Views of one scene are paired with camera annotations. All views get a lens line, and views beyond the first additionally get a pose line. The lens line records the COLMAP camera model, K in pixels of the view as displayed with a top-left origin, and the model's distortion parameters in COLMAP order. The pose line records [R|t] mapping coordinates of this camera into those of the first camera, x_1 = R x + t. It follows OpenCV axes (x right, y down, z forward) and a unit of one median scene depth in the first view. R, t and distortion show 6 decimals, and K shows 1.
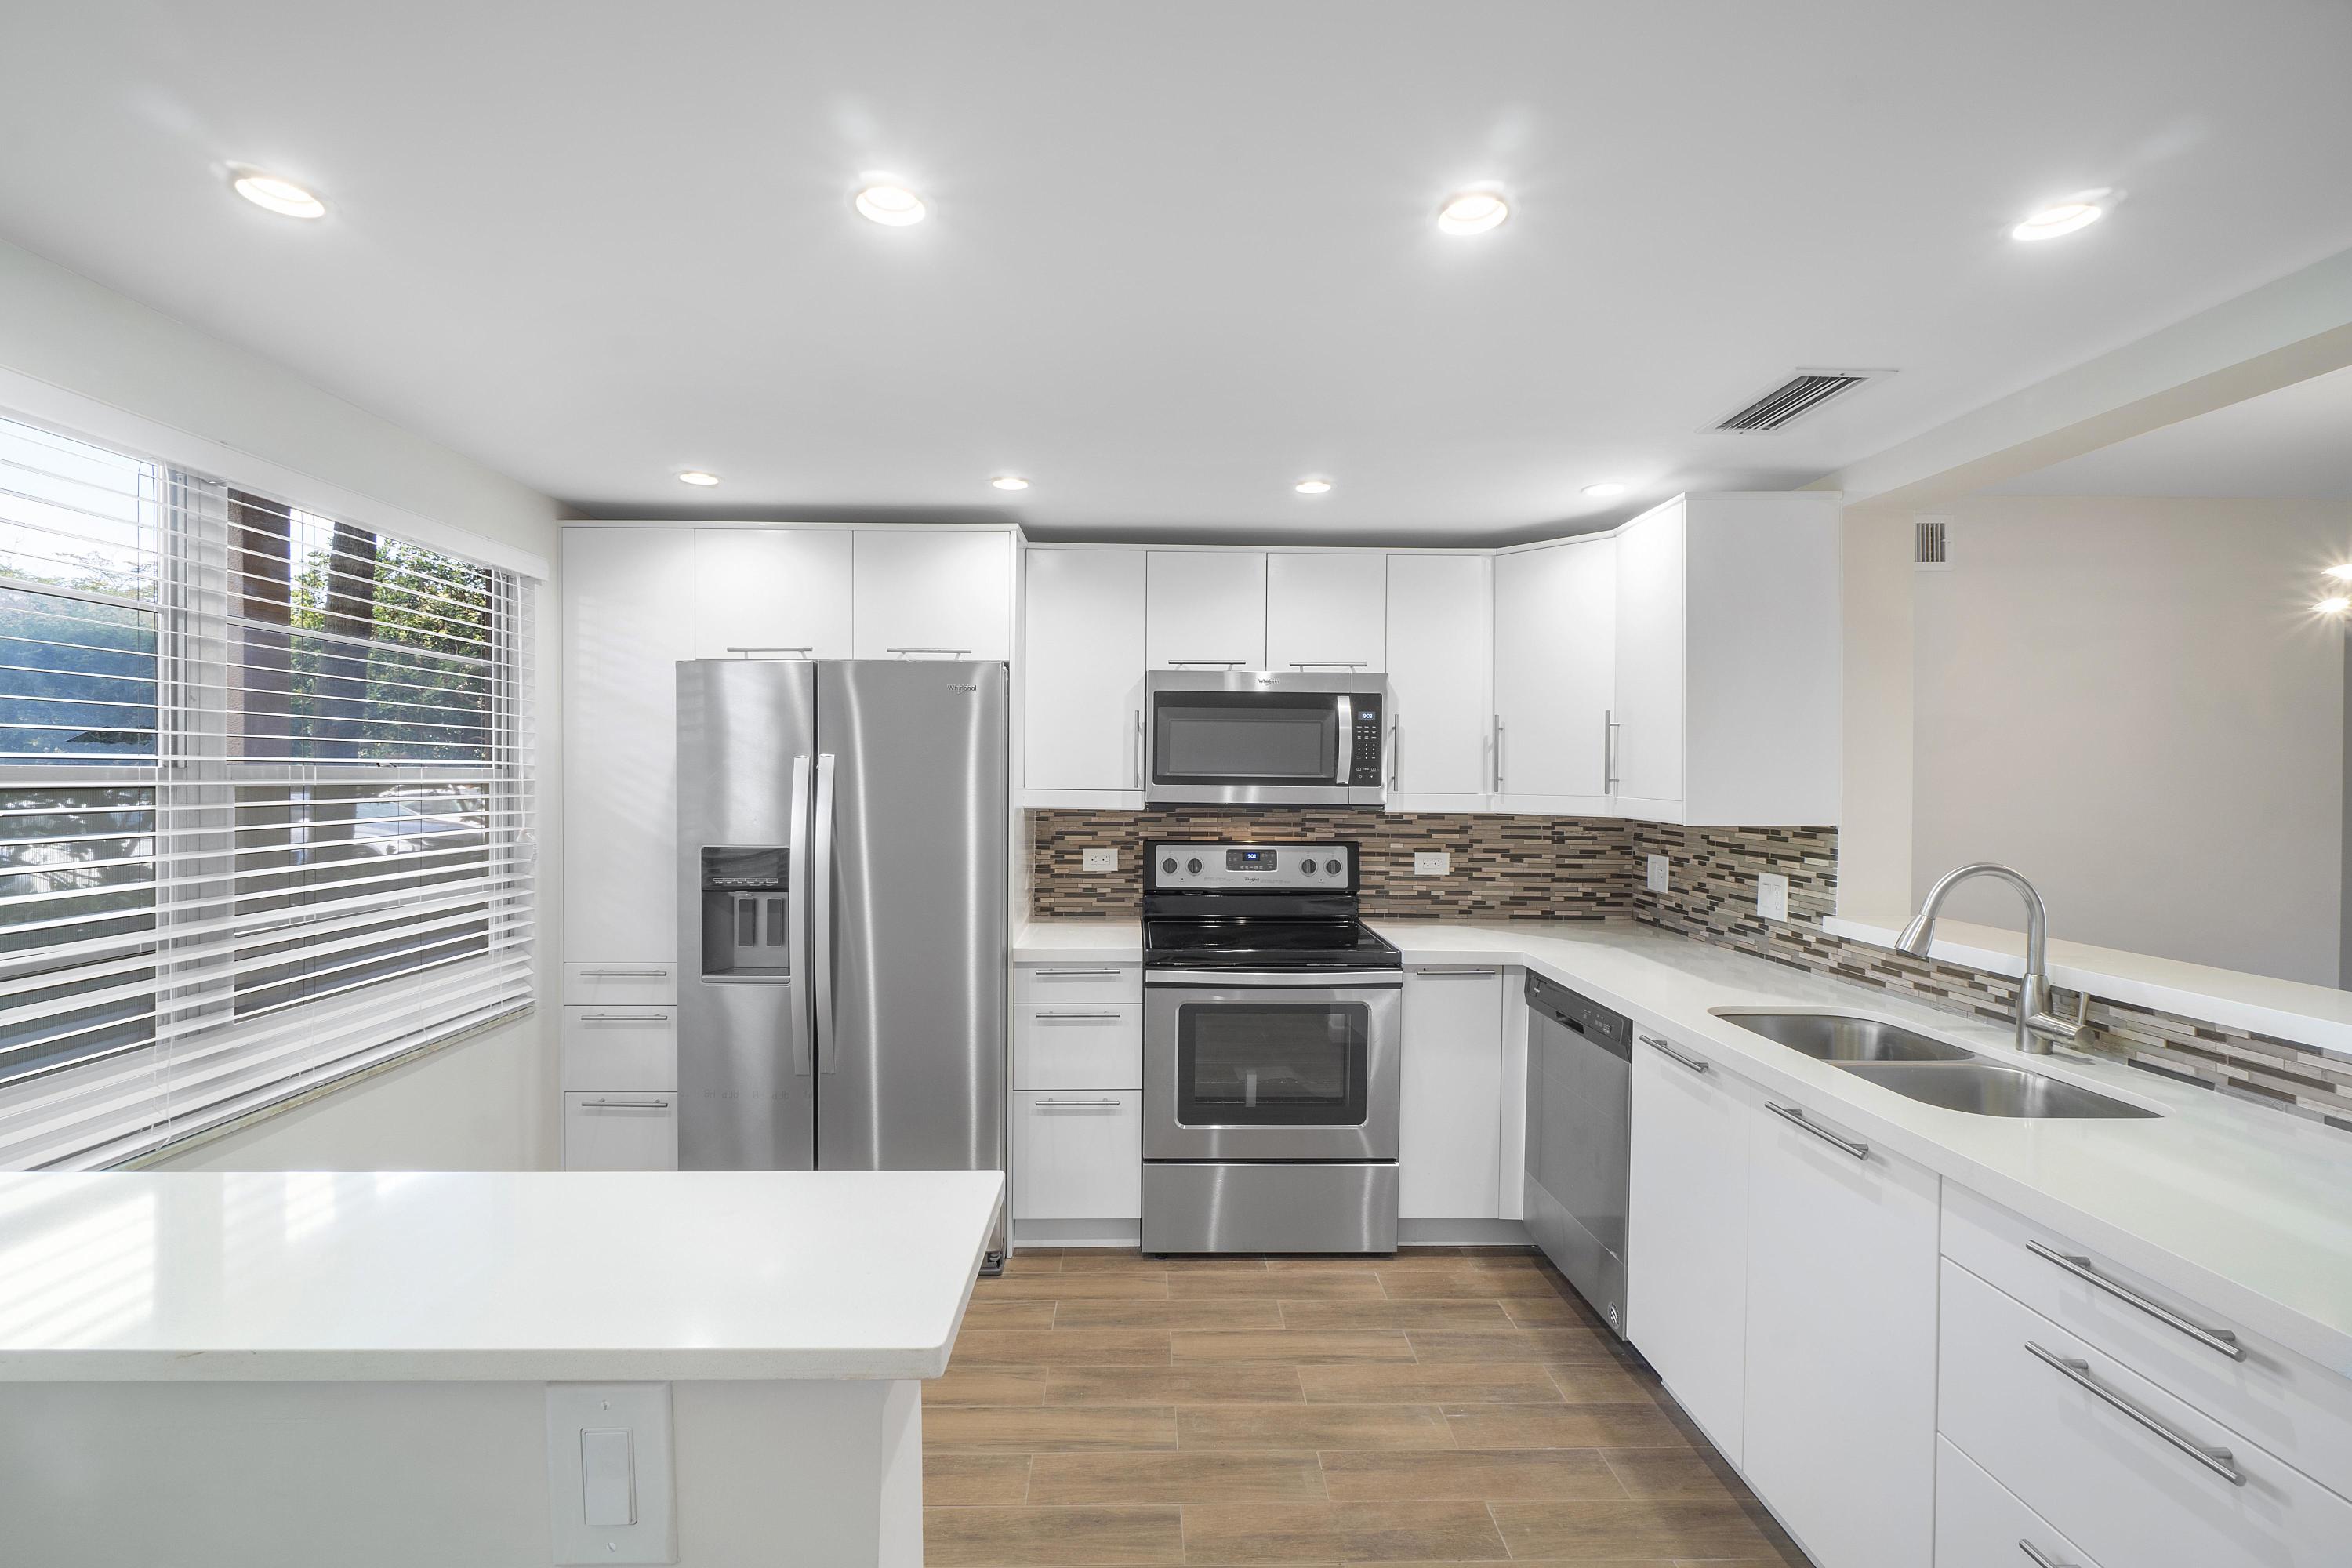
lens RADIAL K [[986.8, 0, 1176.0], [0, 986.8, 784.0], [0, 0, 1]] dist [0.001088, -0.000324]
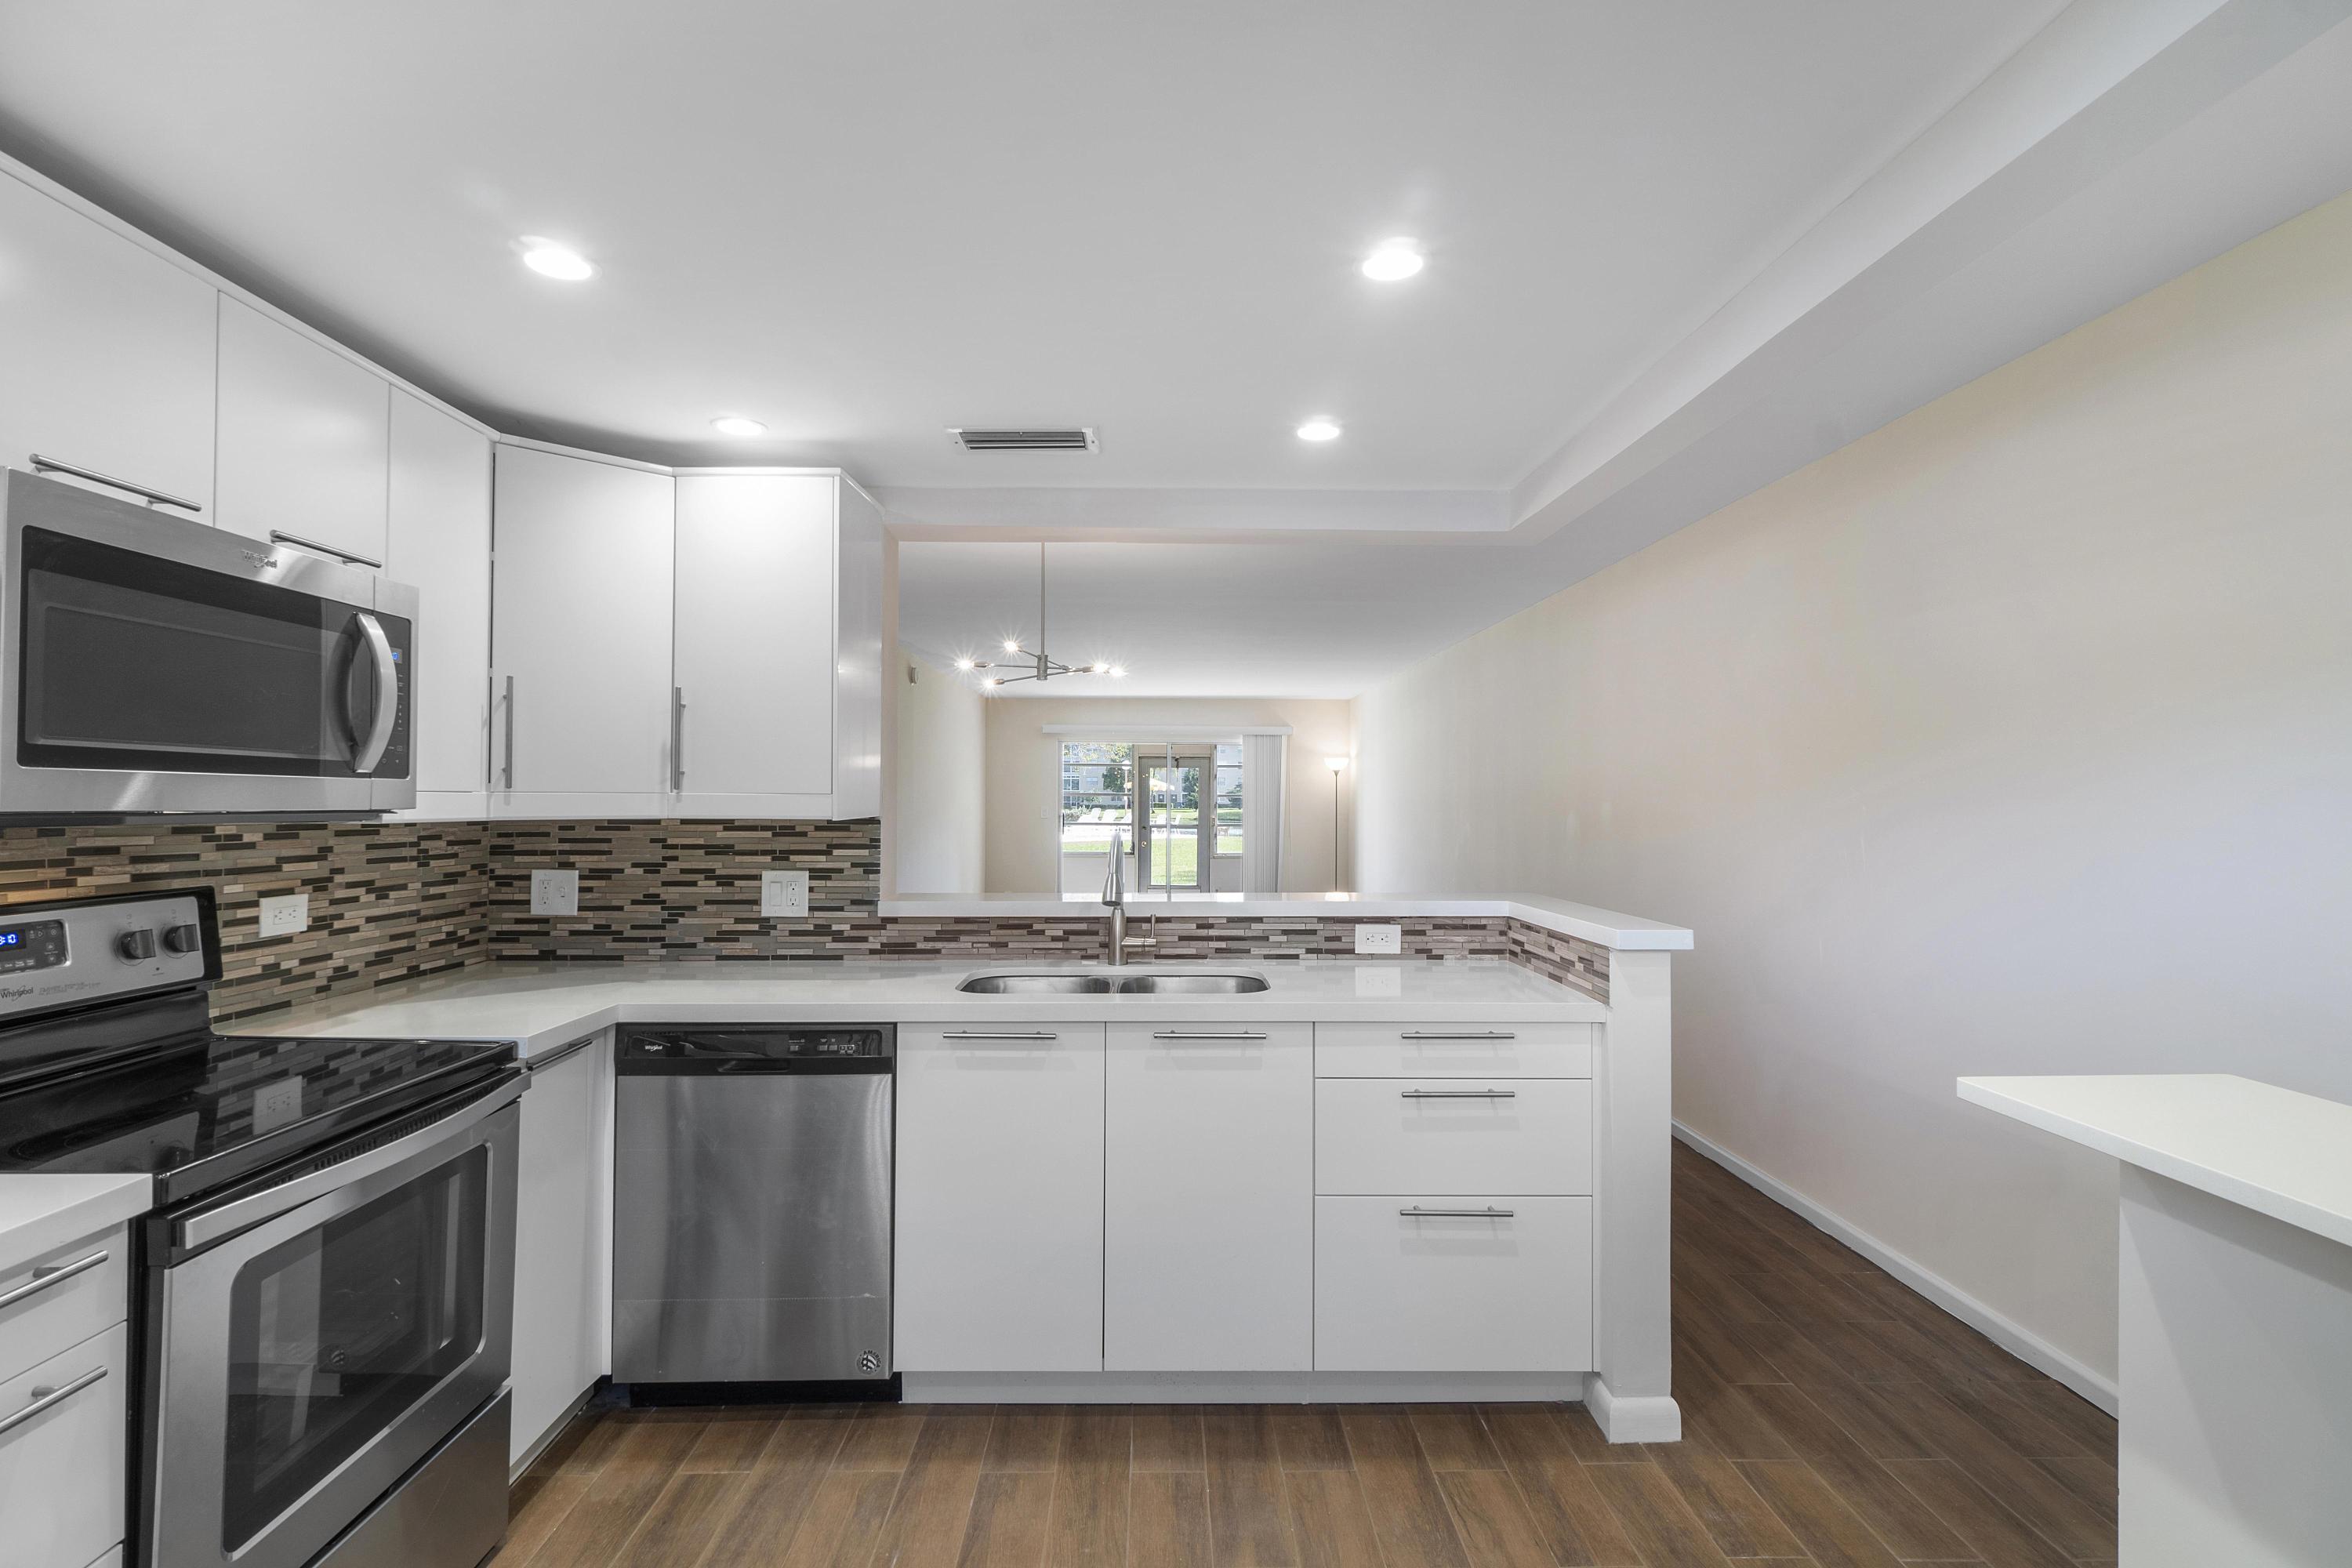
lens RADIAL K [[1123.8, 0, 1131.5], [0, 1123.8, 779.0], [0, 0, 1]] dist [0.003439, -0.000220]
pose [[0.044686, 0.010083, 0.998950, -0.450883], [0.008515, 0.999909, -0.010473, 0.013593], [-0.998965, 0.008975, 0.044596, 0.552134]]
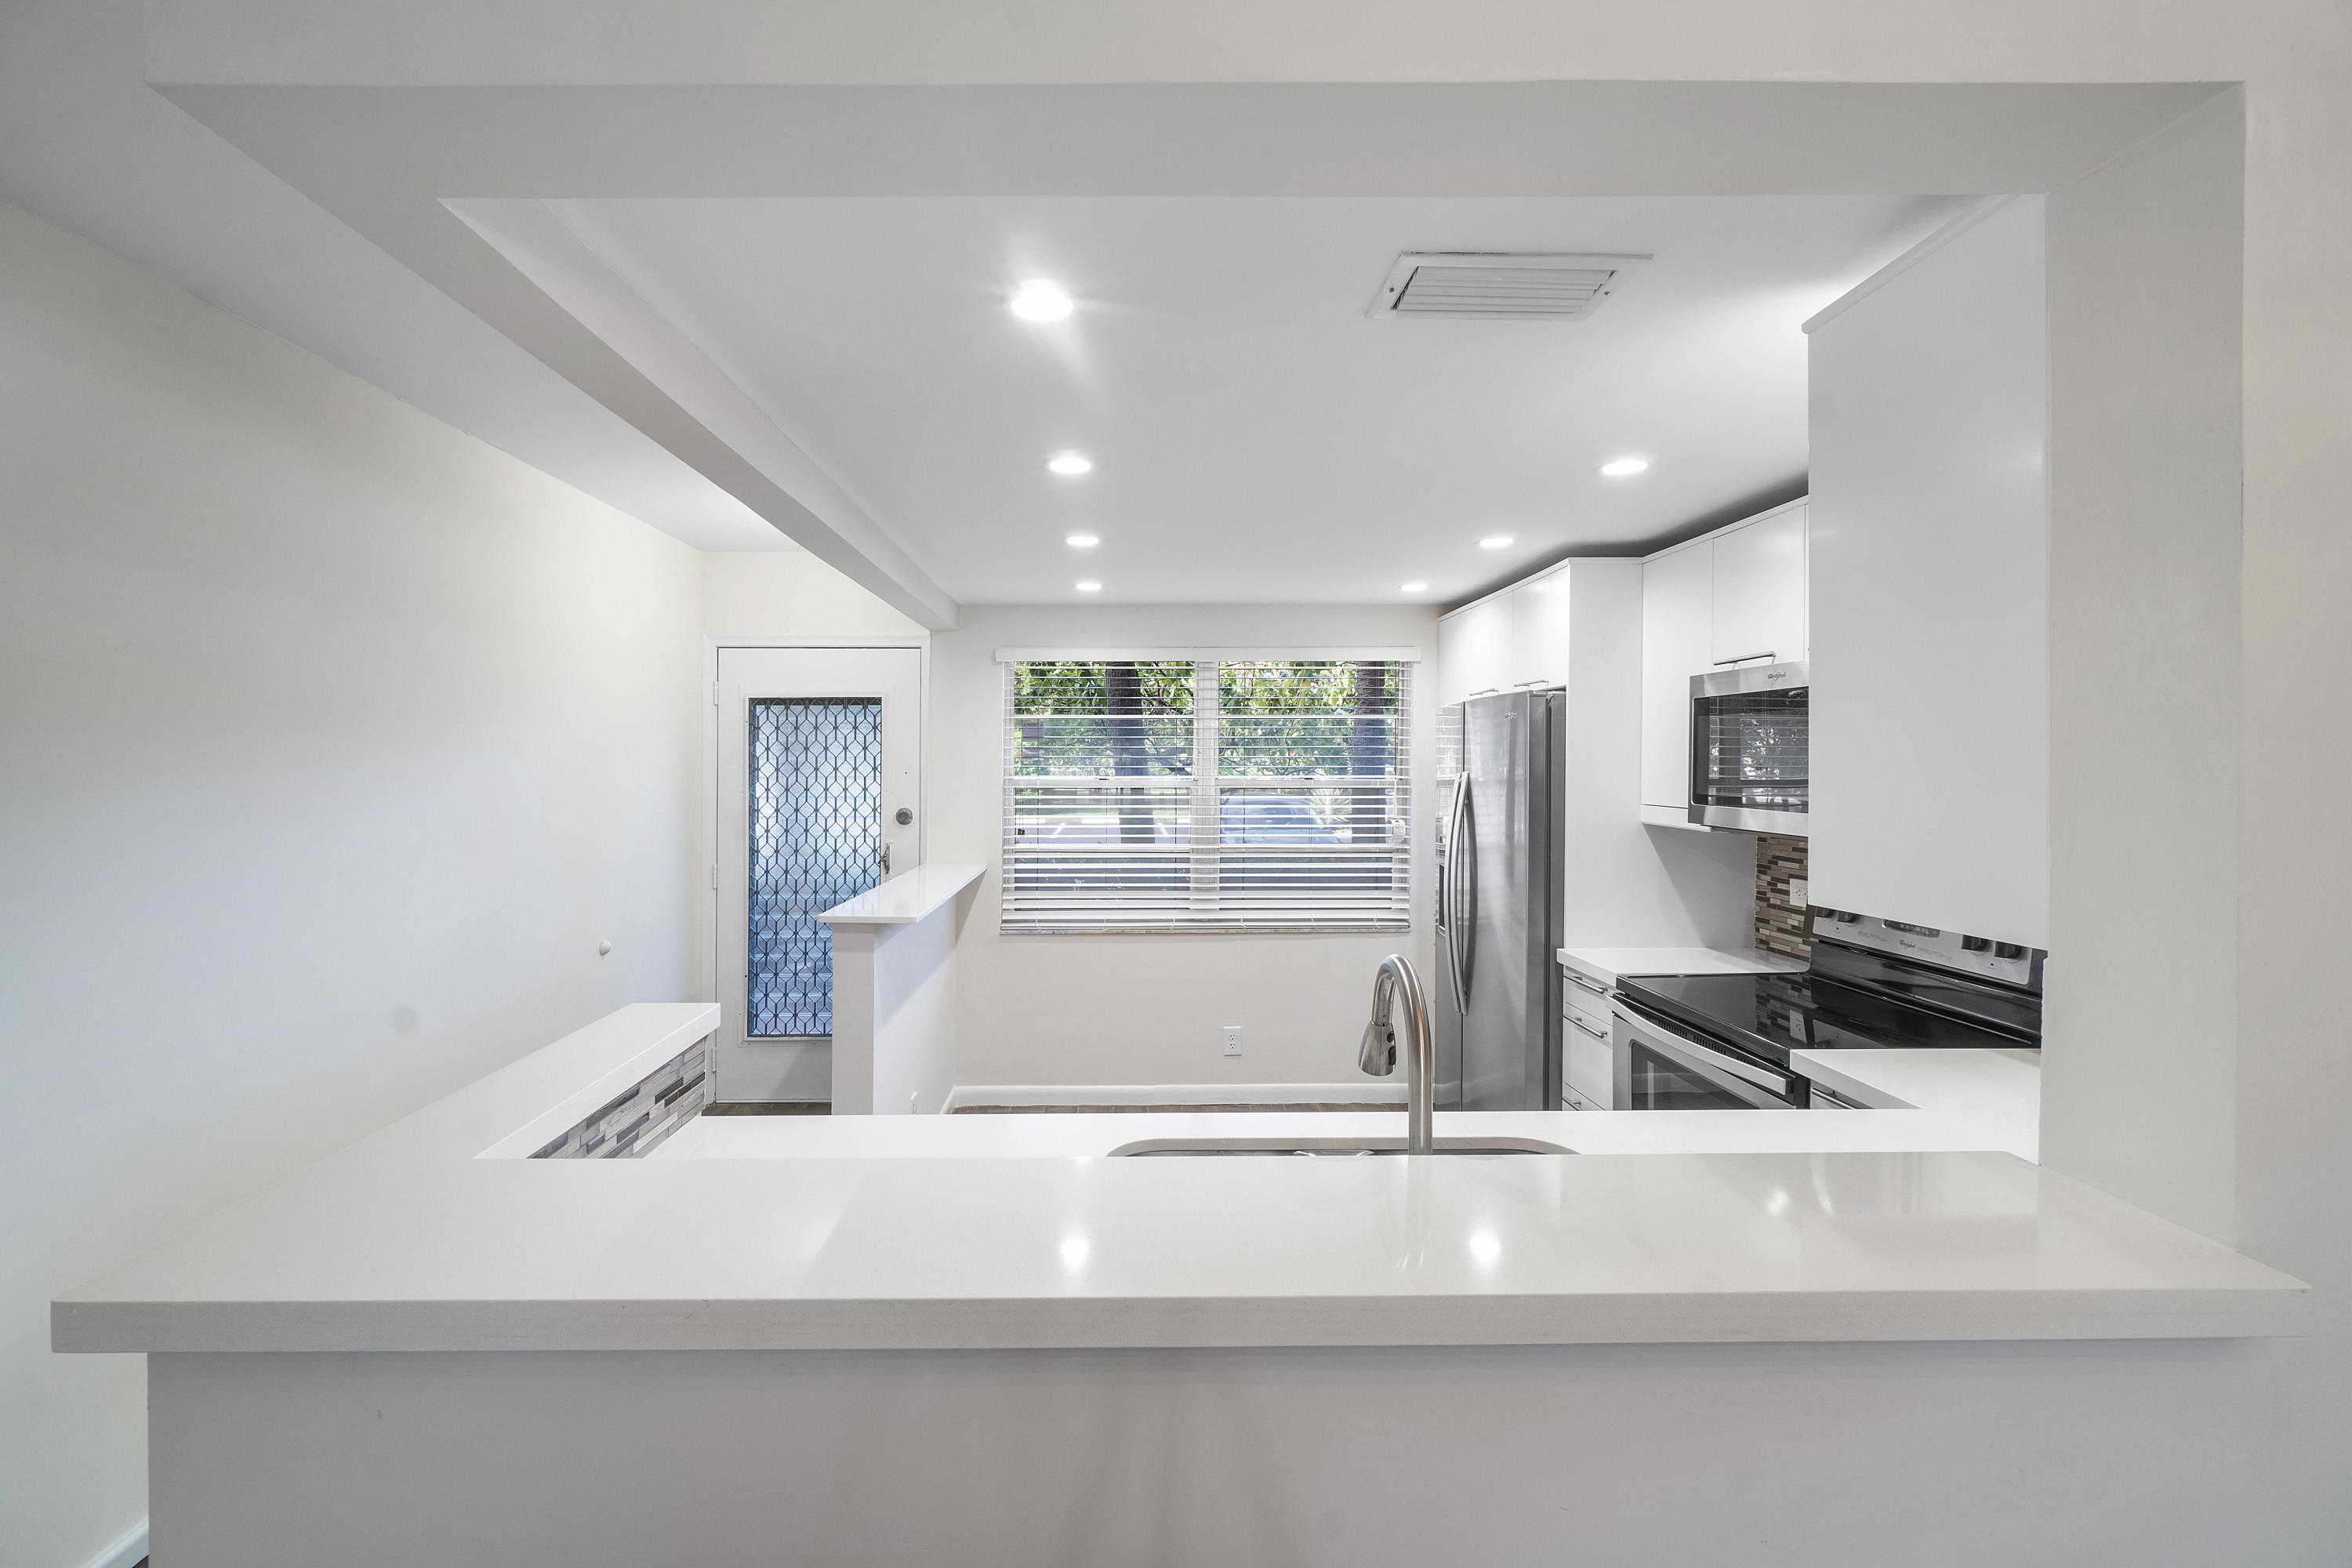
lens RADIAL K [[1047.2, 0, 1171.8], [0, 1047.2, 762.7], [0, 0, 1]] dist [0.001254, -0.000009]
pose [[-0.007763, -0.004562, -0.999959, 0.943146], [-0.010112, 0.999939, -0.004483, -0.028200], [0.999919, 0.010077, -0.007808, 0.551964]]
